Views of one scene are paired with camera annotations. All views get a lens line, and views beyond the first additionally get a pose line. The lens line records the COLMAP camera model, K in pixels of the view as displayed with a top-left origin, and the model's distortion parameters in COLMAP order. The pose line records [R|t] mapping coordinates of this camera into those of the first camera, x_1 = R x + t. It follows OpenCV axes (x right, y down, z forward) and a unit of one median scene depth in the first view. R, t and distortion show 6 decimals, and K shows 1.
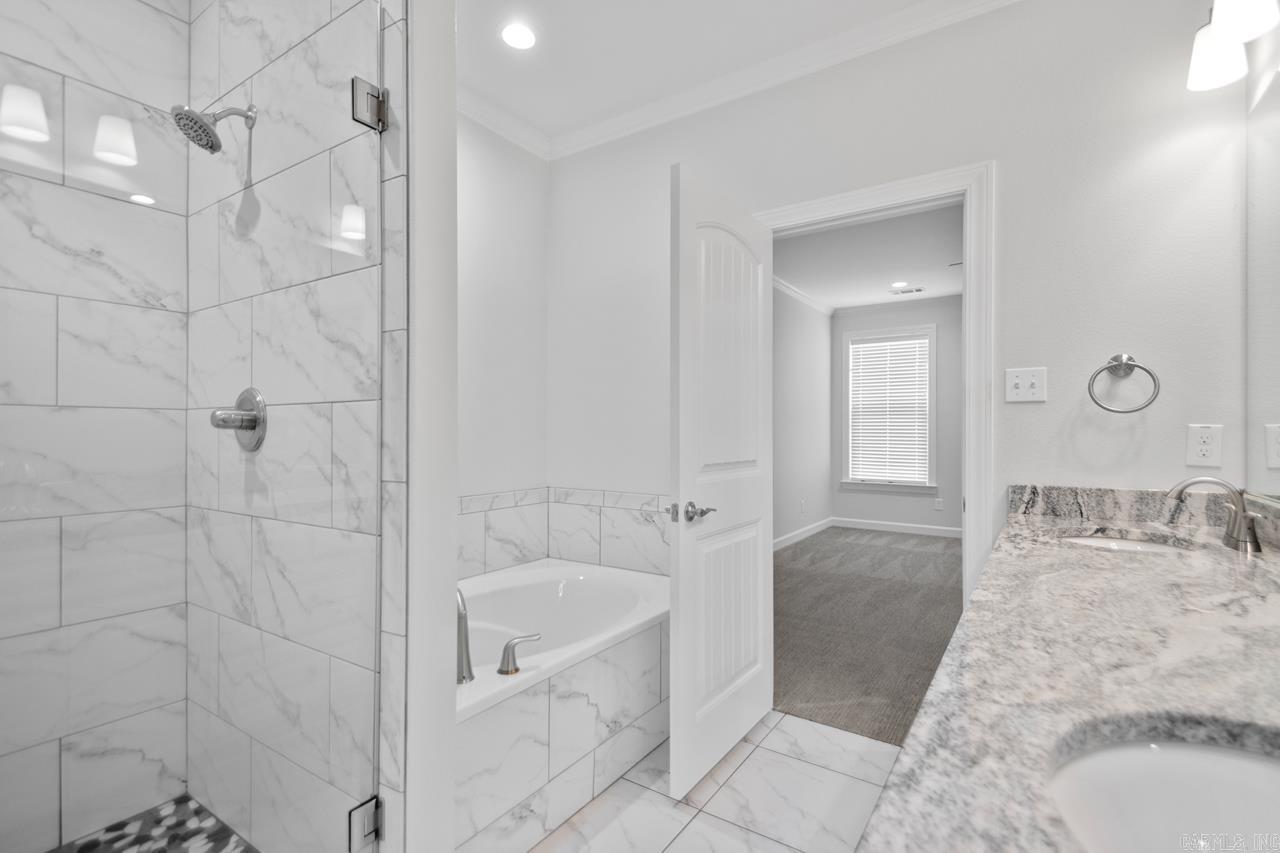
lens RADIAL K [[588.9, 0, 650.6], [0, 588.9, 427.2], [0, 0, 1]] dist [0.040472, -0.019500]
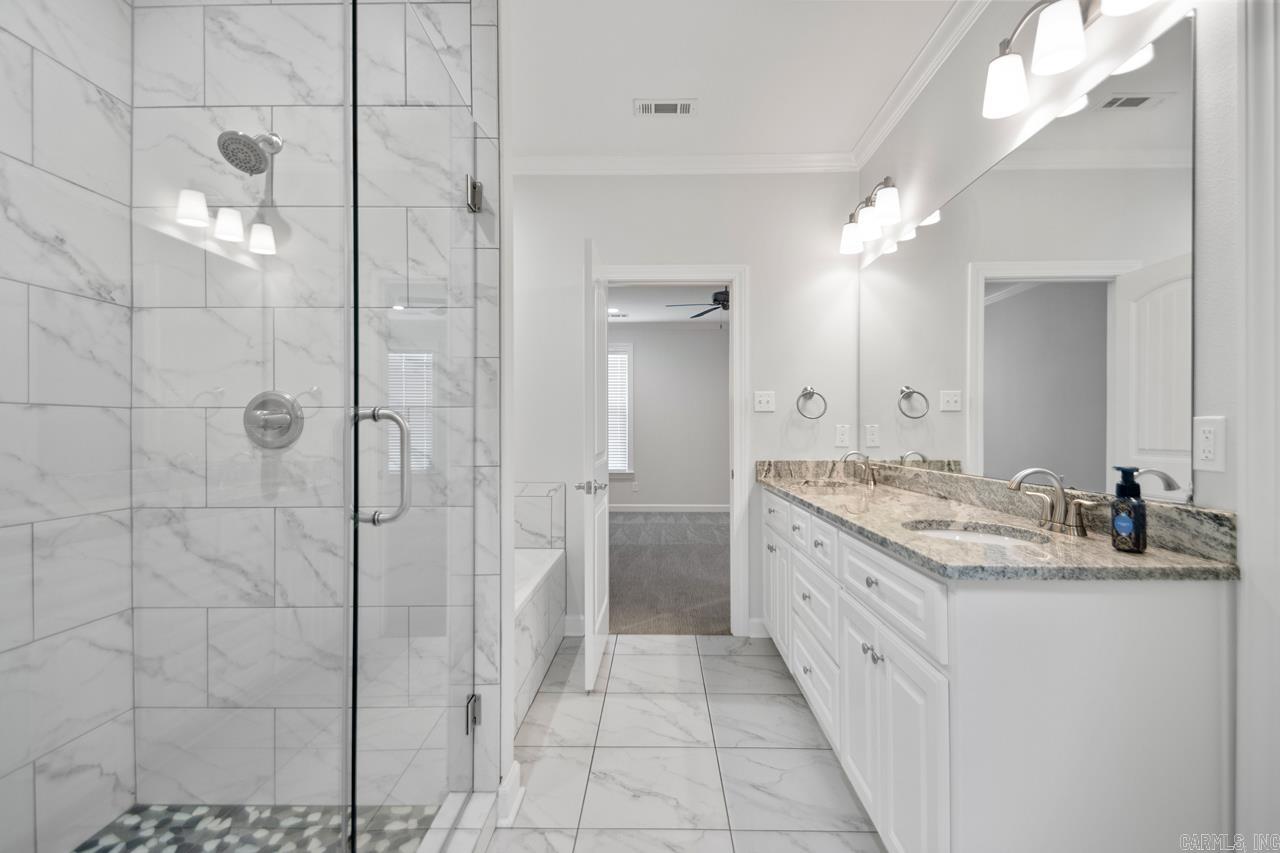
lens RADIAL K [[588.9, 0, 650.6], [0, 588.9, 427.2], [0, 0, 1]] dist [0.040472, -0.019500]
pose [[0.842598, -0.000545, 0.538543, -0.636608], [-0.001441, 0.999994, 0.003266, -0.003345], [-0.538541, -0.003528, 0.842592, -0.278776]]
